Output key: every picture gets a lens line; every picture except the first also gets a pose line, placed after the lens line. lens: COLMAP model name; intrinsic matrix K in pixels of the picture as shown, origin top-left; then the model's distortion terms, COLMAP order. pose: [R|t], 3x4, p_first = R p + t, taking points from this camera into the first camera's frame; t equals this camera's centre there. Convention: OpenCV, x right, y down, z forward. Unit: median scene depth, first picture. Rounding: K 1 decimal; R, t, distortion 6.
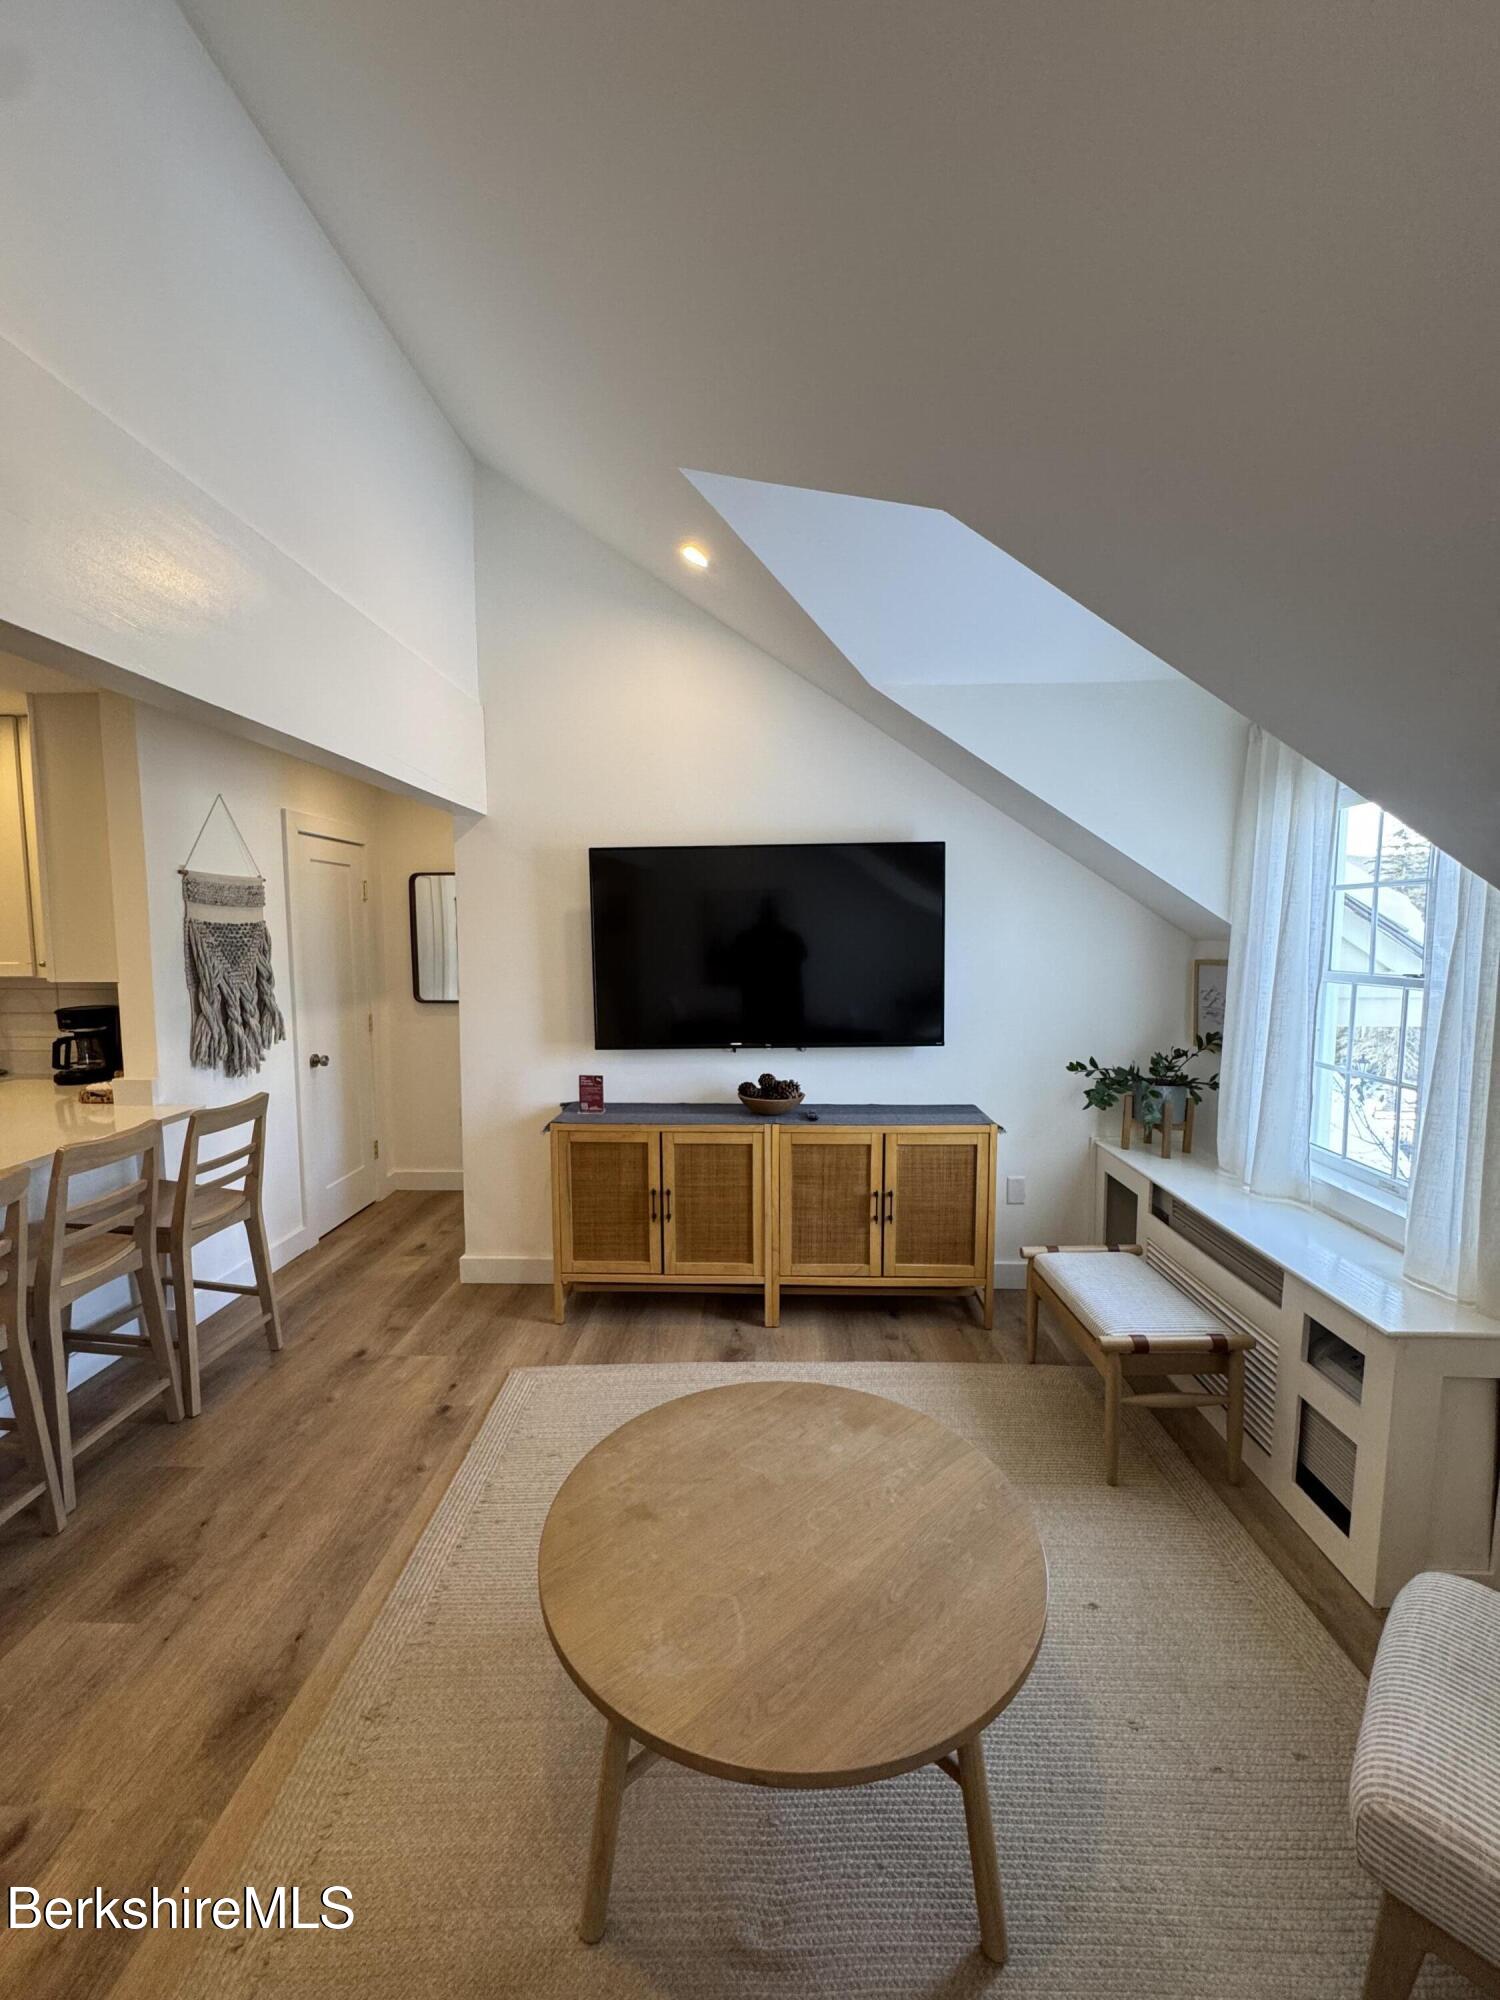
lens RADIAL K [[790.1, 0, 750.0], [0, 790.1, 1000.0], [0, 0, 1]] dist [-0.005458, -0.004804]
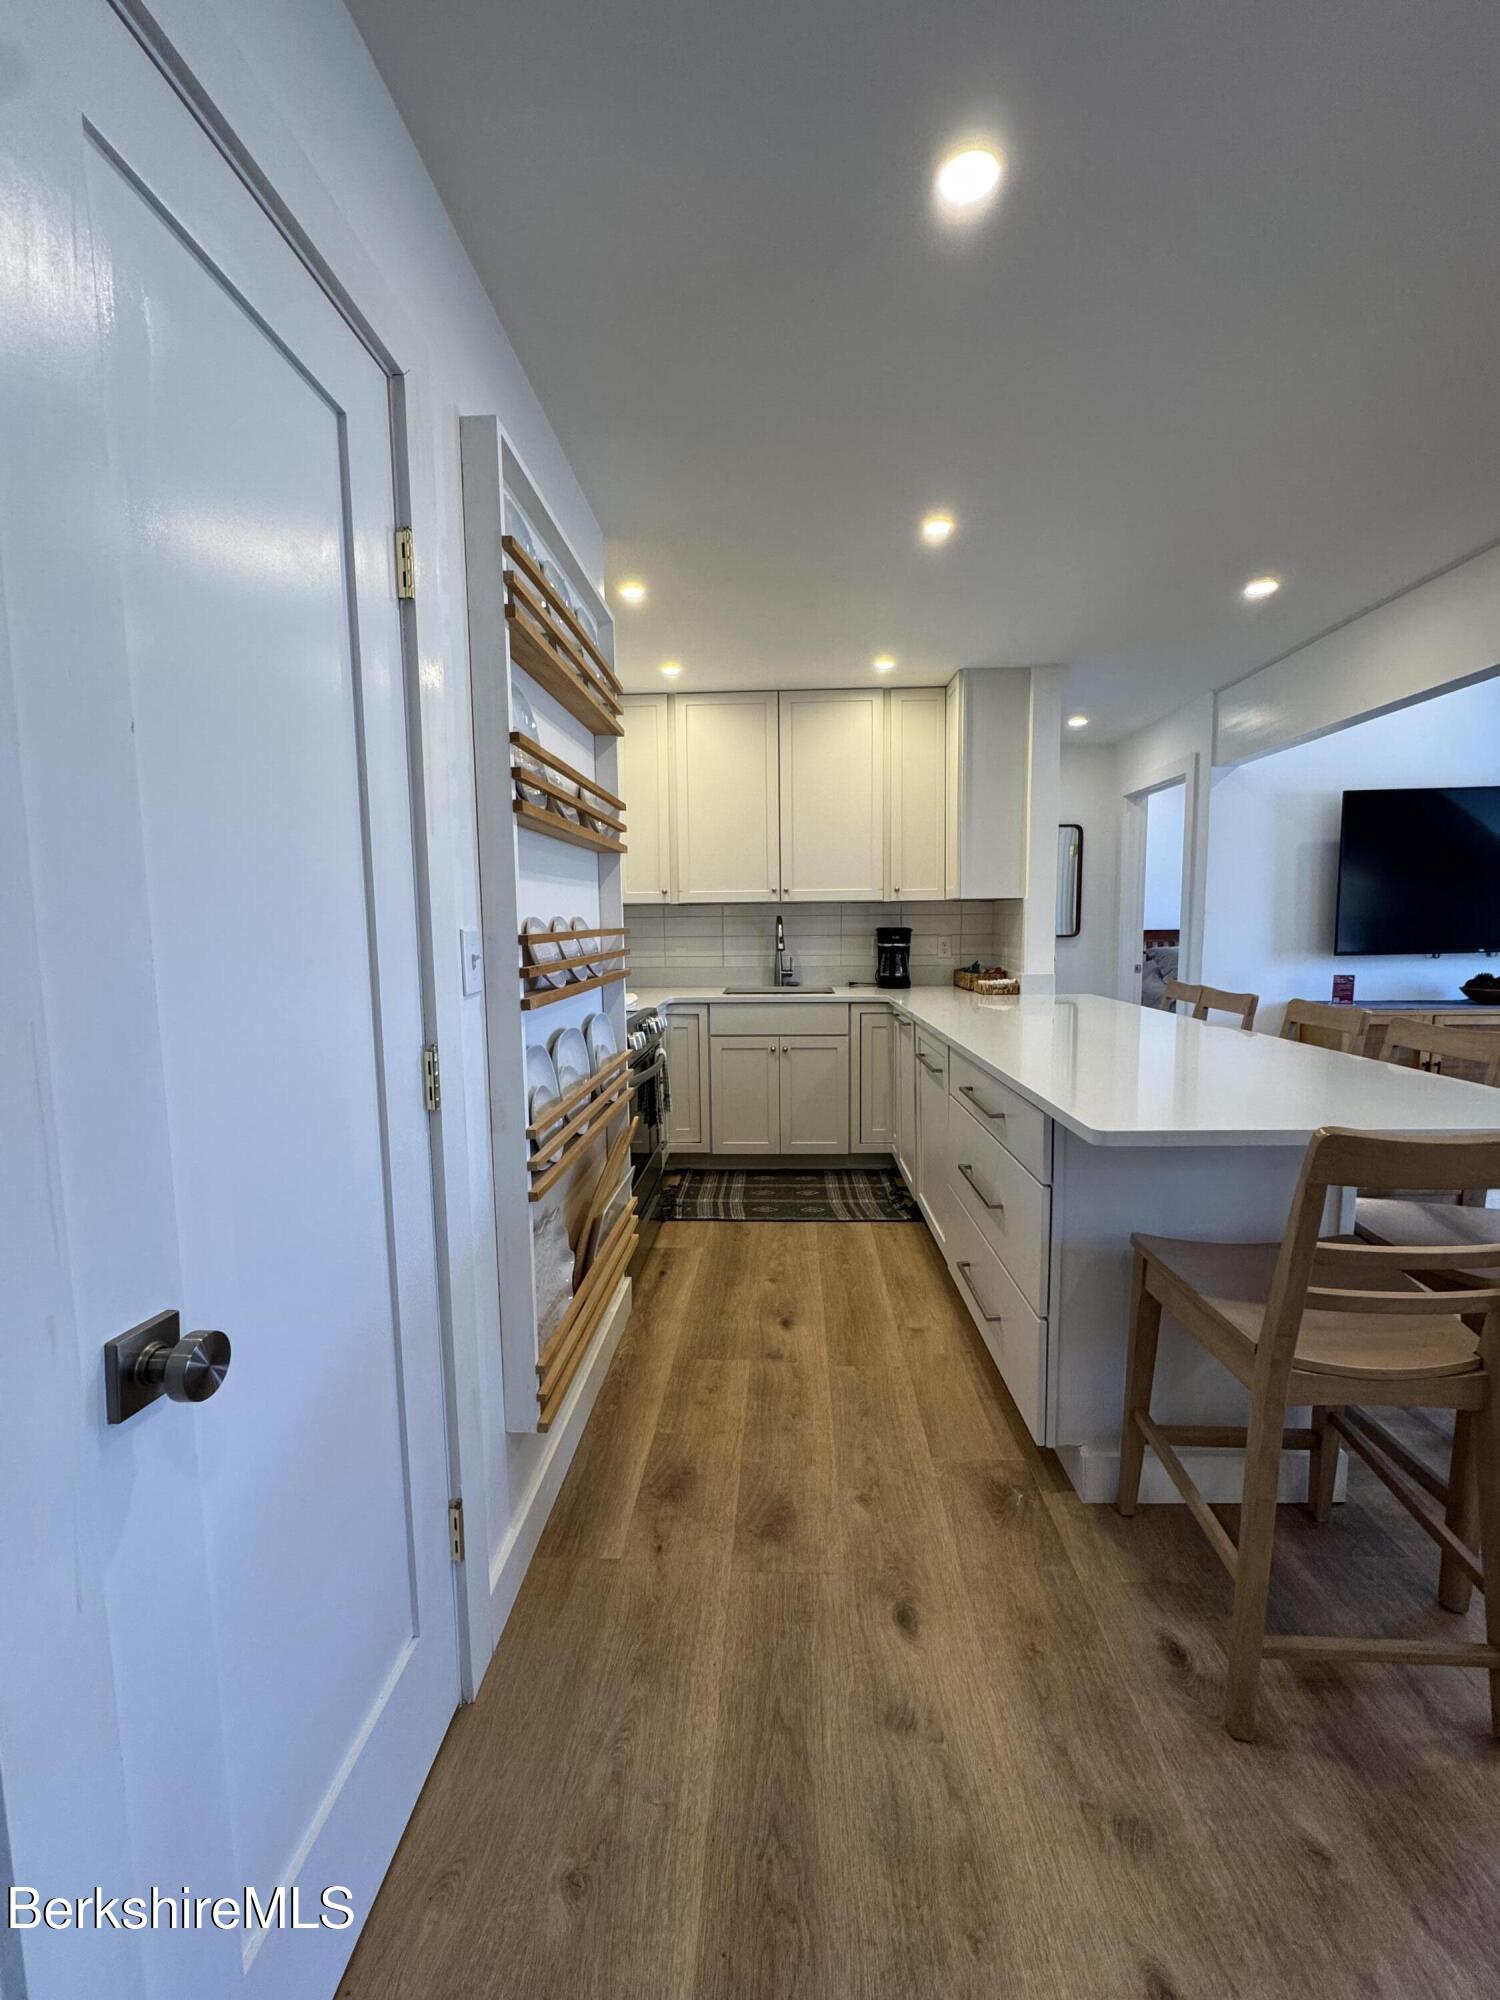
lens RADIAL K [[790.1, 0, 750.0], [0, 790.1, 1000.0], [0, 0, 1]] dist [-0.005458, -0.004804]
pose [[0.998886, -0.002125, -0.047146, -1.067617], [0.002553, 0.999956, 0.009023, 0.119528], [0.047125, -0.009133, 0.998847, -0.270861]]
